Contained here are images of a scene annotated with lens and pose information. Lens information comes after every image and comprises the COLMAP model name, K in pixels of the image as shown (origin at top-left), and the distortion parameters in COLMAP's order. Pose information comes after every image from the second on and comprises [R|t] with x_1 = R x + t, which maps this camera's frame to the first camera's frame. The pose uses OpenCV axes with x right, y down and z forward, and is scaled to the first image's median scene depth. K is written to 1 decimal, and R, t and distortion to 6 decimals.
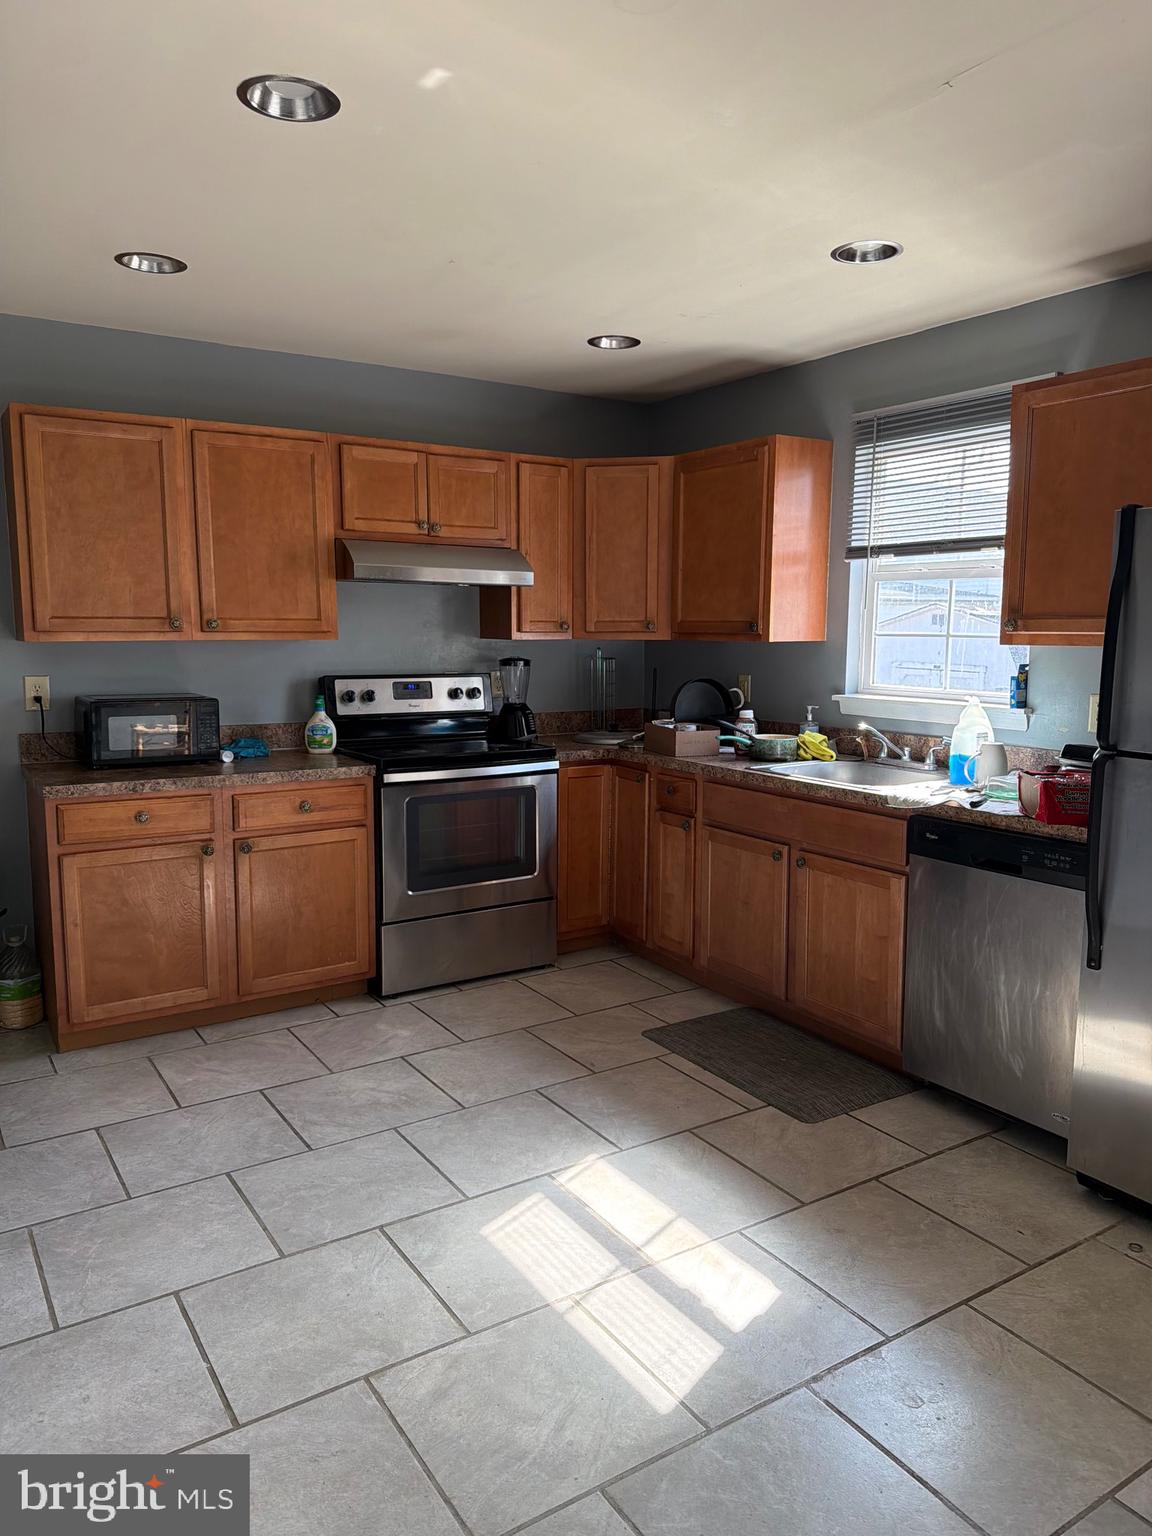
lens RADIAL K [[1094.9, 0, 576.0], [0, 1094.9, 768.0], [0, 0, 1]] dist [0.180505, -0.339976]
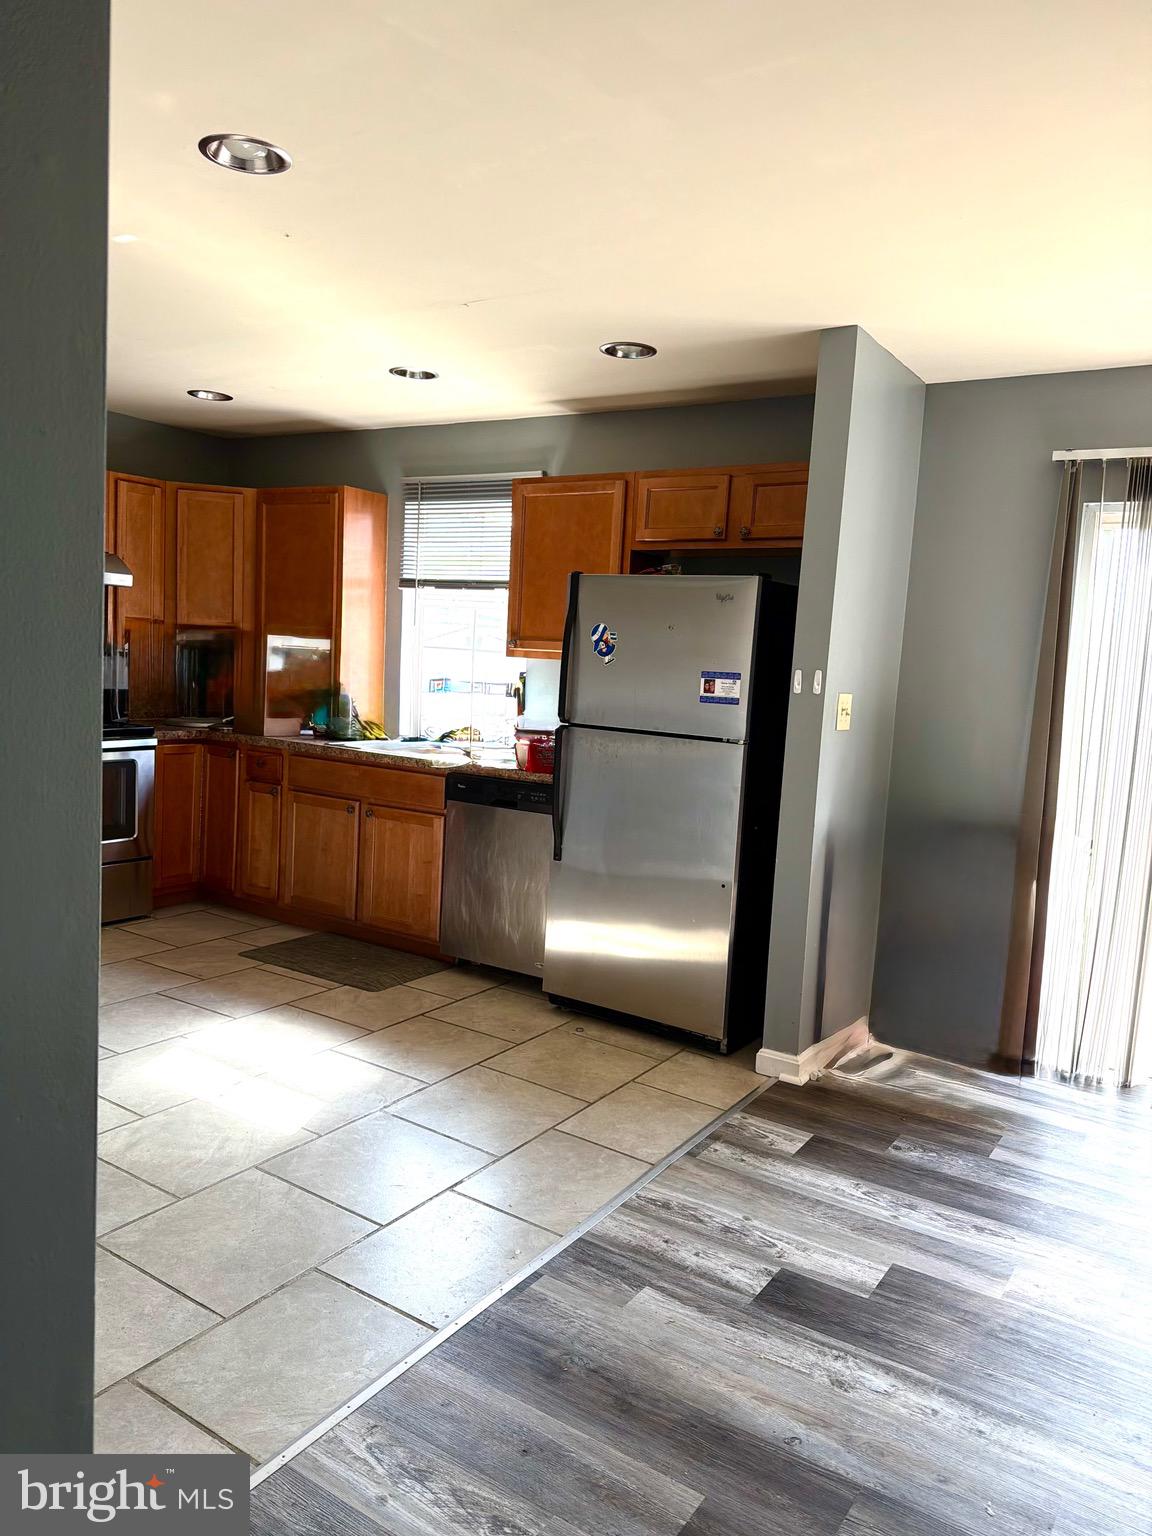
lens RADIAL K [[1094.9, 0, 576.0], [0, 1094.9, 768.0], [0, 0, 1]] dist [0.180505, -0.339976]
pose [[0.917338, 0.005349, 0.398073, -0.092933], [0.000386, 0.999897, -0.014326, 0.049063], [-0.398109, 0.013295, 0.917242, -0.306650]]
